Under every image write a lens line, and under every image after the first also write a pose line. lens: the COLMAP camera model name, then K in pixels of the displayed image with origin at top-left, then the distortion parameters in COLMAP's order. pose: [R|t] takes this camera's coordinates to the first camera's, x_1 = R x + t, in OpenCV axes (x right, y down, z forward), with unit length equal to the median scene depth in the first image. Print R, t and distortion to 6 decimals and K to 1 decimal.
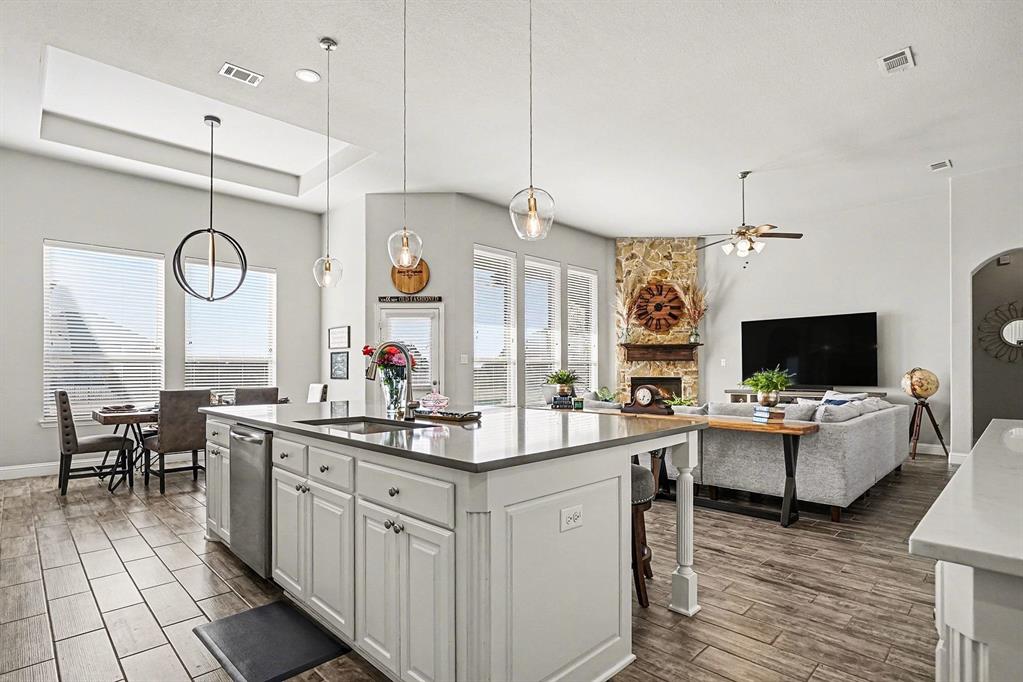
lens RADIAL K [[509.1, 0, 496.7], [0, 509.1, 363.6], [0, 0, 1]] dist [-0.007842, -0.000162]
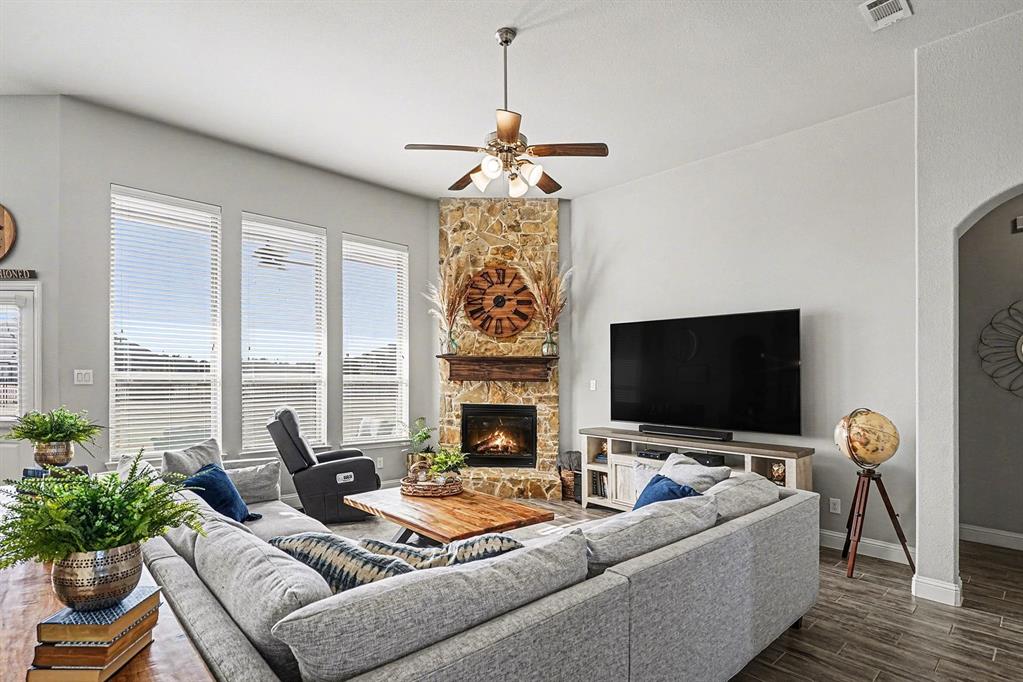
lens RADIAL K [[509.1, 0, 496.7], [0, 509.1, 363.6], [0, 0, 1]] dist [-0.007842, -0.000162]
pose [[0.999495, 0.018449, -0.025870, 0.336014], [-0.018747, 0.999760, -0.011331, -0.020702], [0.025655, 0.011810, 0.999601, 0.327620]]
